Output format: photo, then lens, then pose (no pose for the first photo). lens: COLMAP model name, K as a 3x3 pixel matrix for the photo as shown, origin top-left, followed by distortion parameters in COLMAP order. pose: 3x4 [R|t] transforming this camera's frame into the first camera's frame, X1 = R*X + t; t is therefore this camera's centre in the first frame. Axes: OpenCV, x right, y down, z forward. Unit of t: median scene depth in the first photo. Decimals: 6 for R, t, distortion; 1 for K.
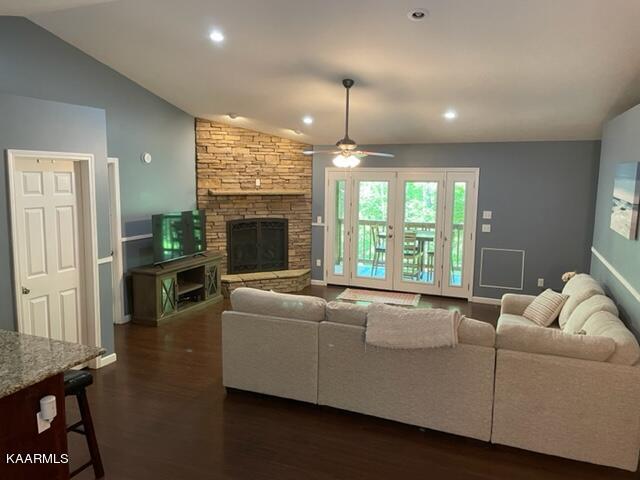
lens RADIAL K [[494.0, 0, 320.0], [0, 494.0, 239.3], [0, 0, 1]] dist [0.048178, -0.034046]
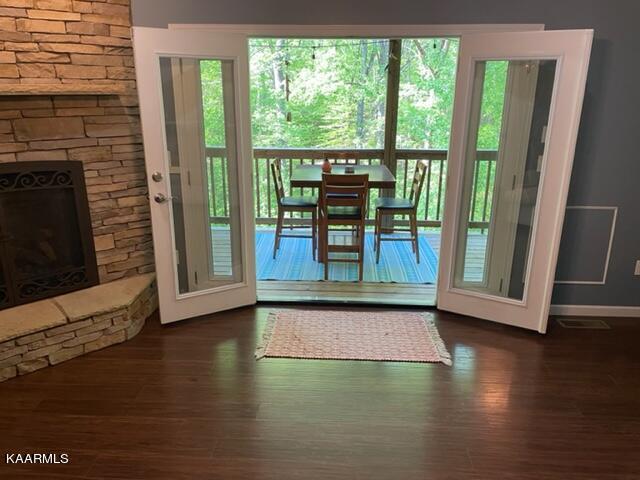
lens RADIAL K [[494.0, 0, 320.3], [0, 494.0, 239.3], [0, 0, 1]] dist [0.048178, -0.034046]
pose [[0.946362, -0.099869, 0.307285, -0.016345], [0.047530, 0.983716, 0.173332, -0.048492], [-0.319592, -0.149430, 0.935699, 0.686287]]
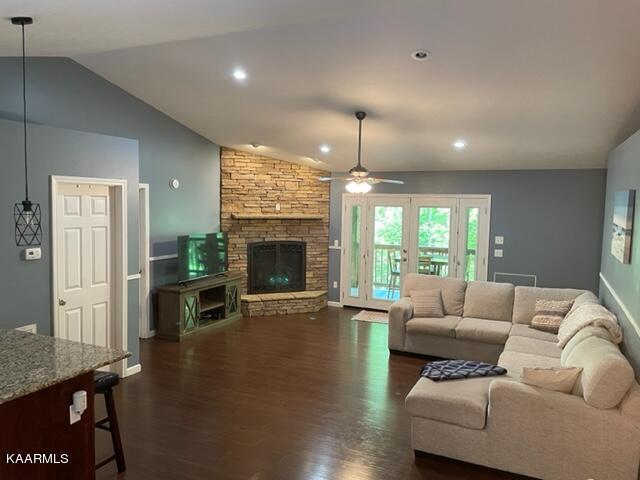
lens RADIAL K [[494.0, 0, 318.6], [0, 494.0, 239.5], [0, 0, 1]] dist [0.048178, -0.034046]
pose [[0.998413, 0.011083, -0.055209, 0.023632], [-0.013927, 0.998581, -0.051392, 0.008117], [0.054561, 0.052080, 0.997151, -0.049437]]
